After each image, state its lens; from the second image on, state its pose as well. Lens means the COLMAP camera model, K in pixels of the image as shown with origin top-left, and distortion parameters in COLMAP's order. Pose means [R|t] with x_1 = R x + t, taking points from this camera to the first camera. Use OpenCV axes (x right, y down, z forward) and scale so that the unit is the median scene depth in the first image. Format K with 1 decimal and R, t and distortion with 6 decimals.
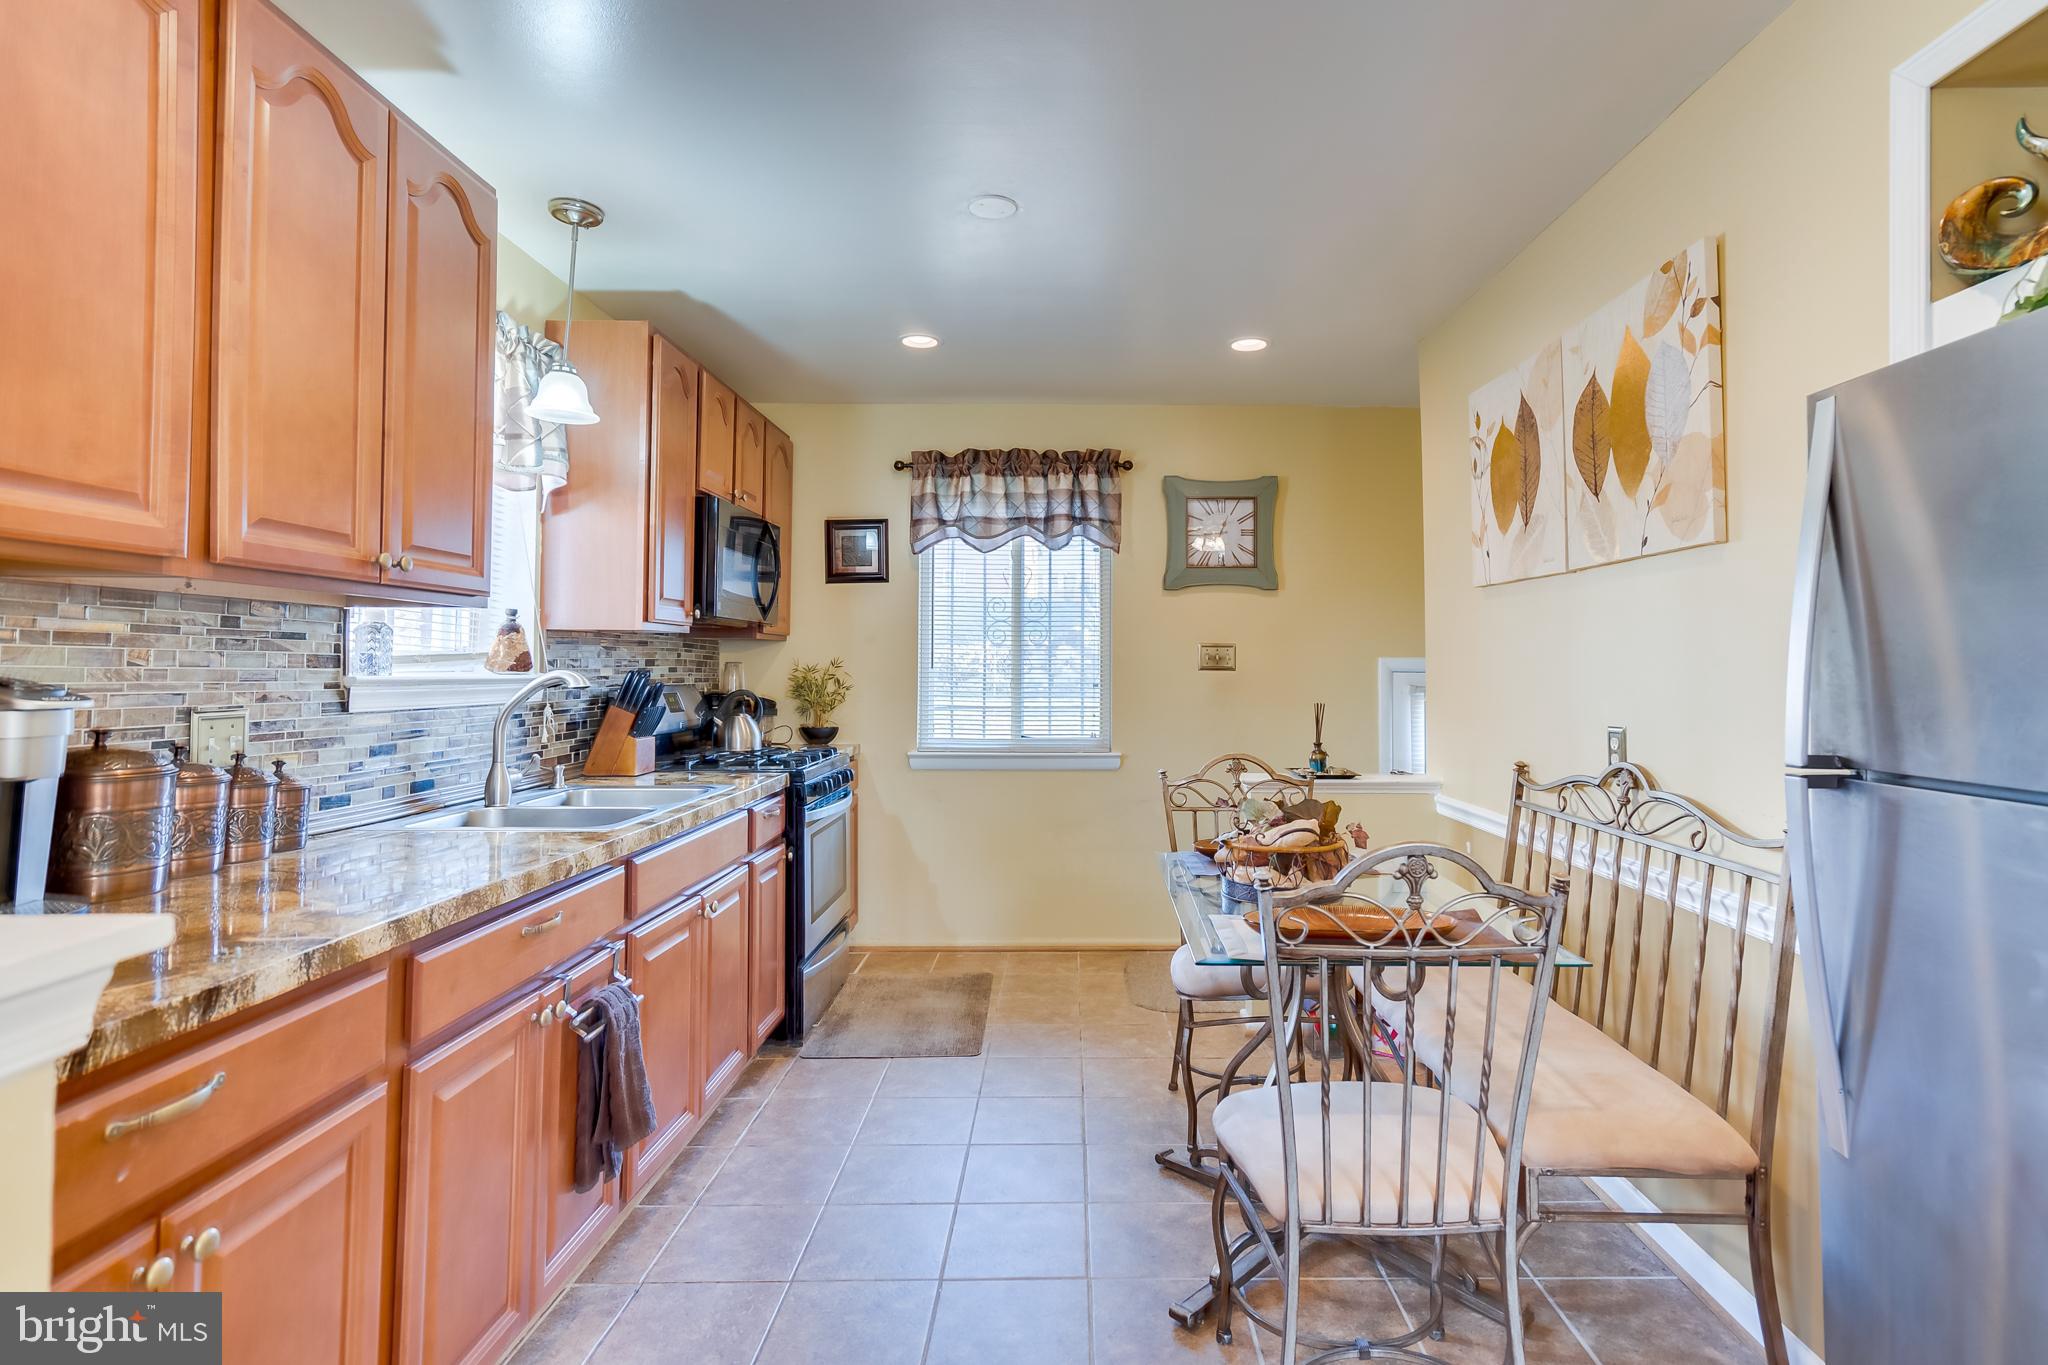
lens RADIAL K [[946.7, 0, 1000.5], [0, 946.7, 684.1], [0, 0, 1]] dist [-0.002570, 0.012919]
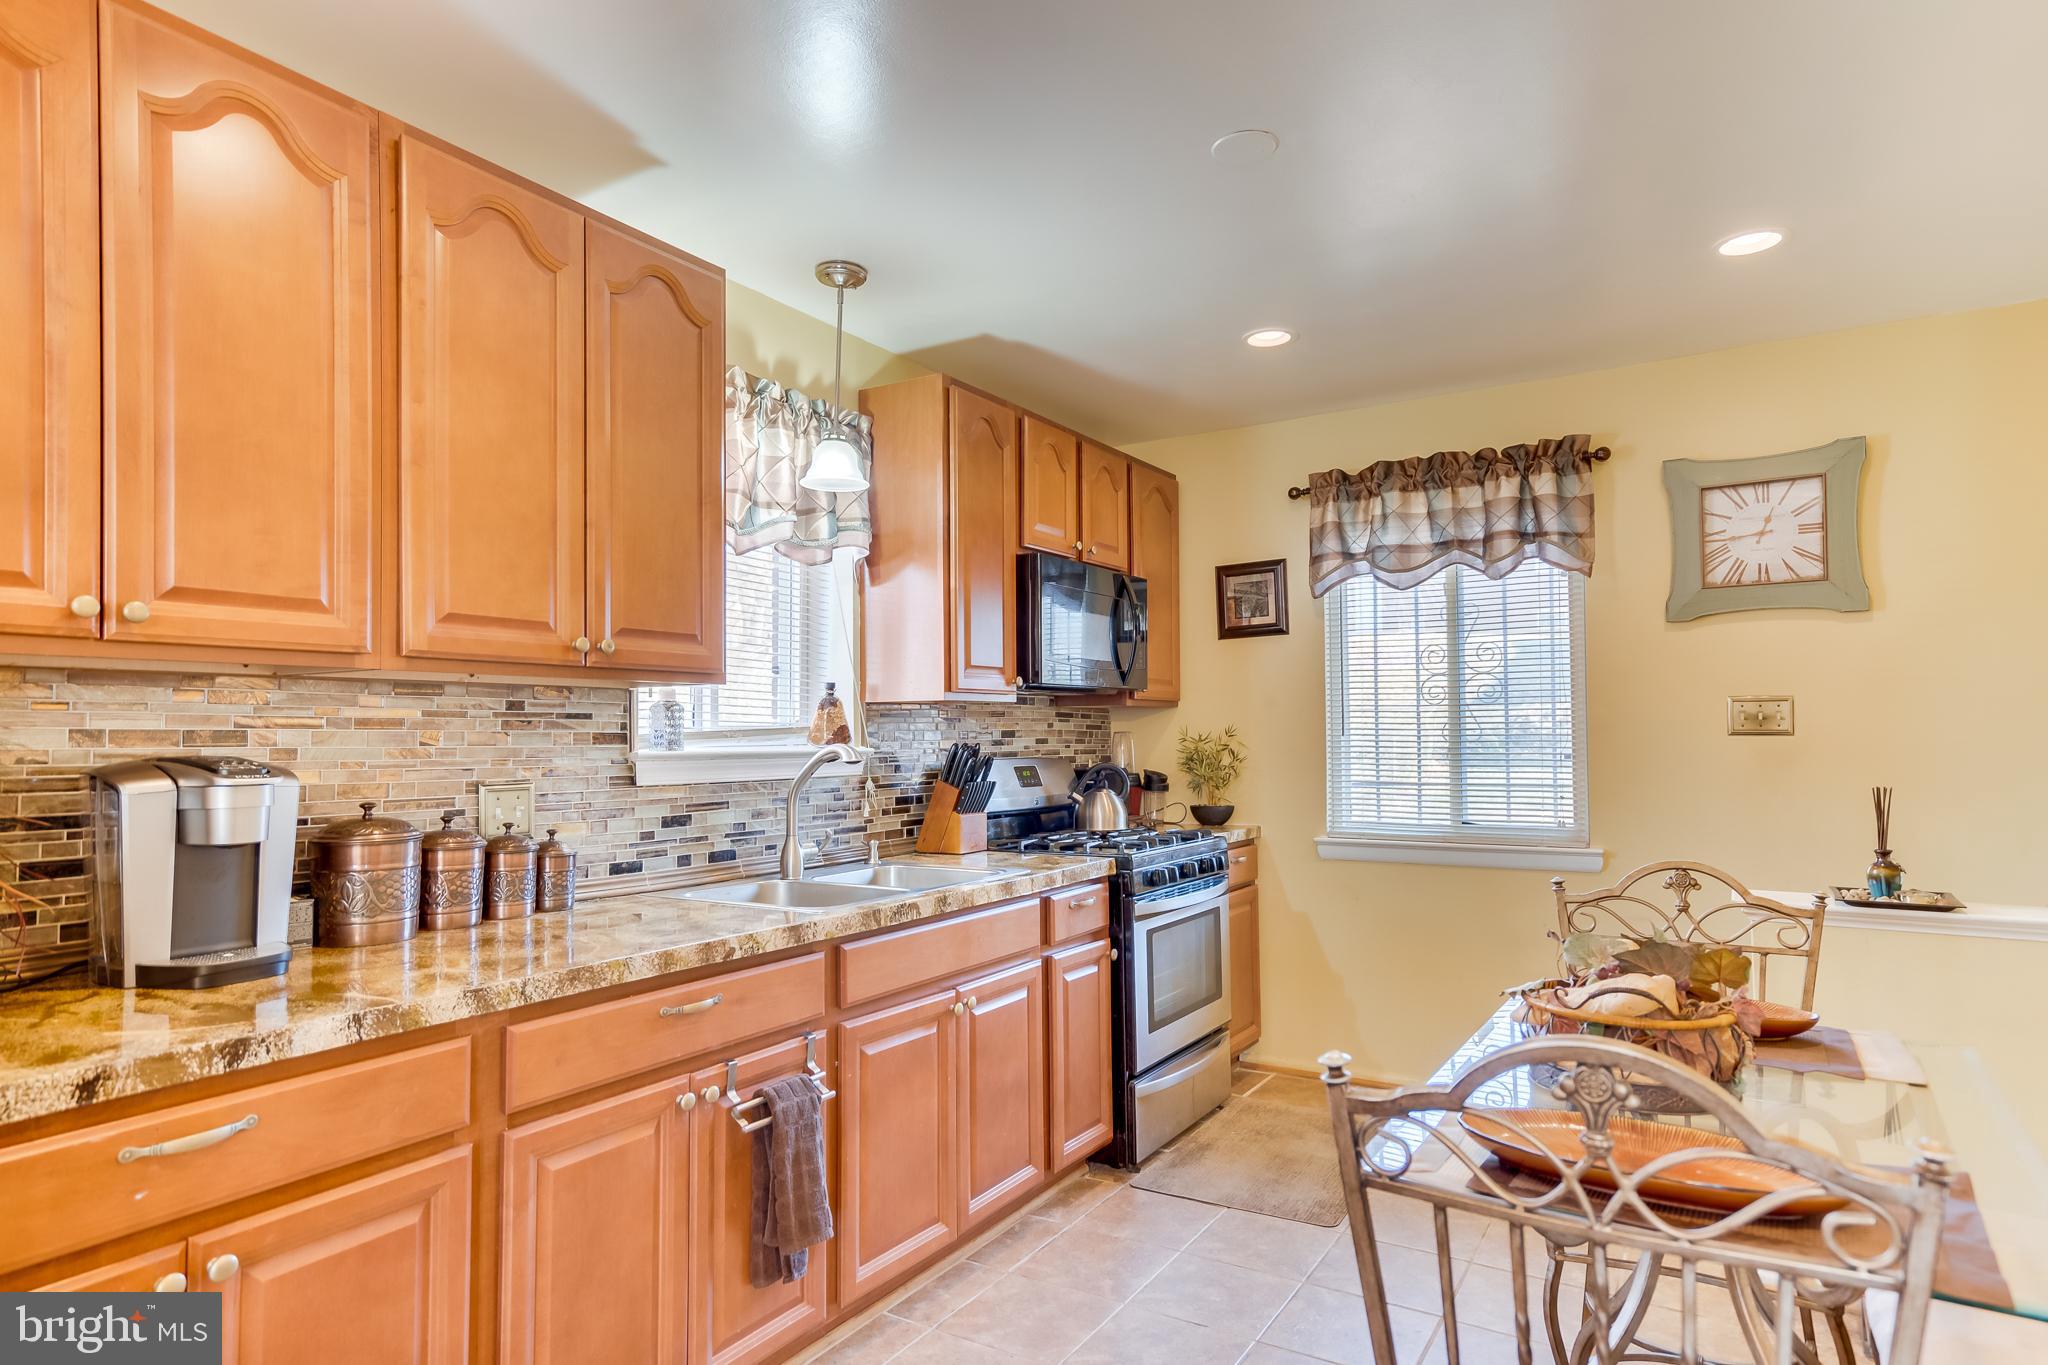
lens RADIAL K [[1051.1, 0, 1030.0], [0, 1051.1, 748.8], [0, 0, 1]] dist [-0.002591, 0.028519]
pose [[0.877635, -0.004289, -0.479310, 0.181559], [0.002485, 0.999987, -0.004398, -0.003810], [0.479323, 0.002669, 0.877635, 0.109681]]
